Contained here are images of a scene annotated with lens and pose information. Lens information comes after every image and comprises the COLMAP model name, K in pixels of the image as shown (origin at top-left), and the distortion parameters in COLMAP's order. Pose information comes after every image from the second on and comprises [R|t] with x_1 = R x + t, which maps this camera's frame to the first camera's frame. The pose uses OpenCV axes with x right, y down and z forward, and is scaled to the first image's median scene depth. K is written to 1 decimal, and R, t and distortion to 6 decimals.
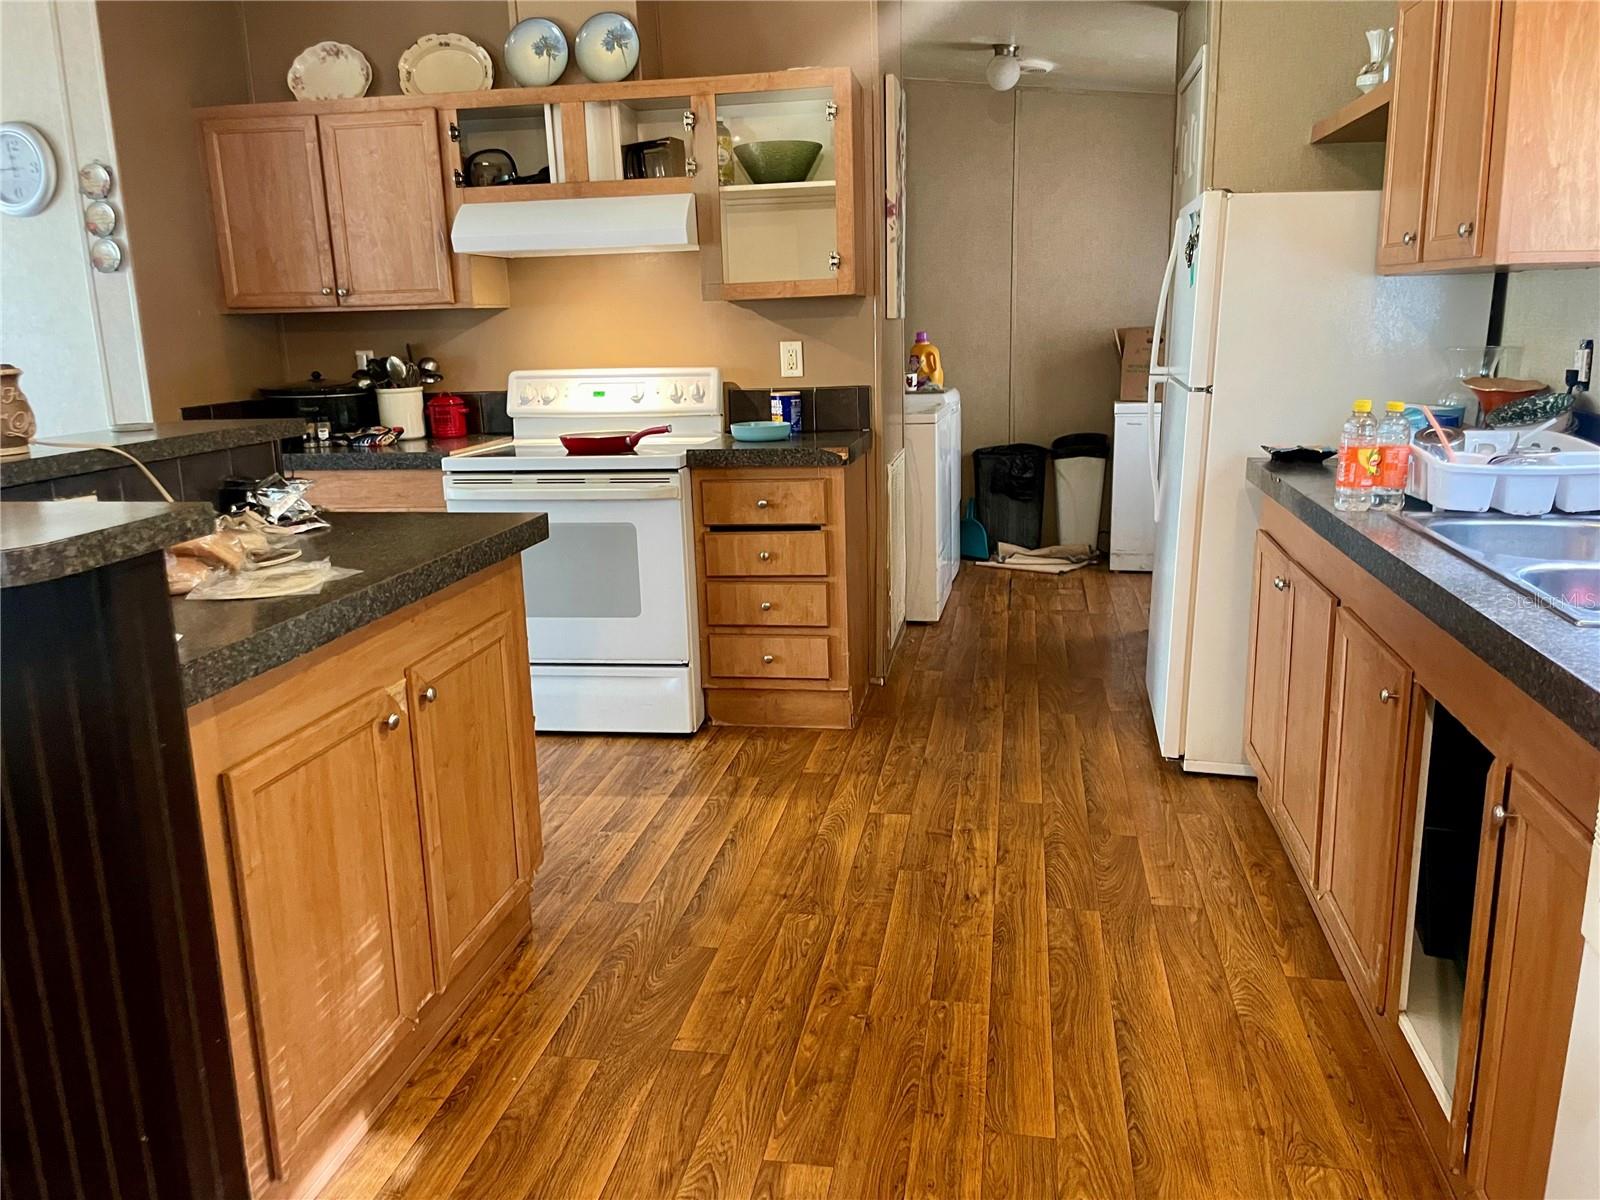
lens RADIAL K [[1198.9, 0, 800.0], [0, 1198.9, 600.0], [0, 0, 1]] dist [0.081258, -0.126927]
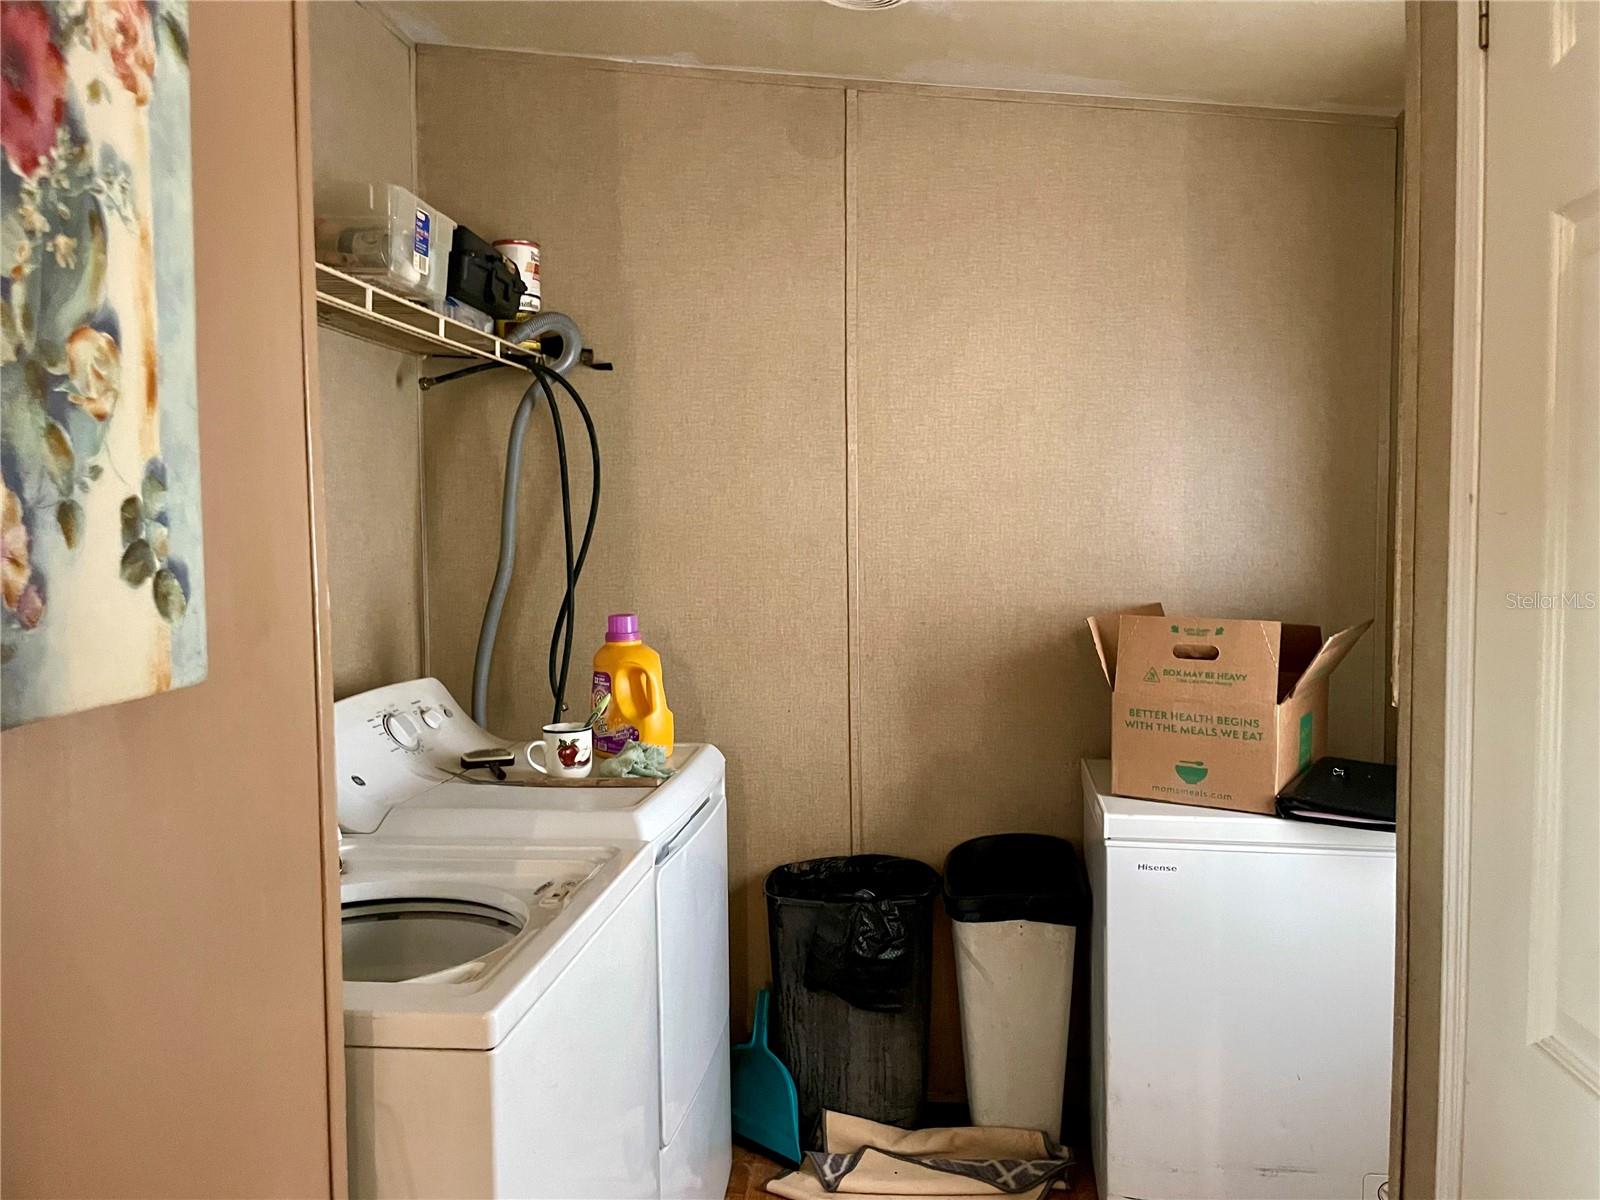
lens RADIAL K [[1198.9, 0, 800.0], [0, 1198.9, 600.0], [0, 0, 1]] dist [0.081258, -0.126927]
pose [[0.996487, 0.009986, 0.083151, 0.122245], [0.003960, 0.986137, -0.165884, -0.154126], [-0.083655, 0.165631, 0.982633, 0.575152]]
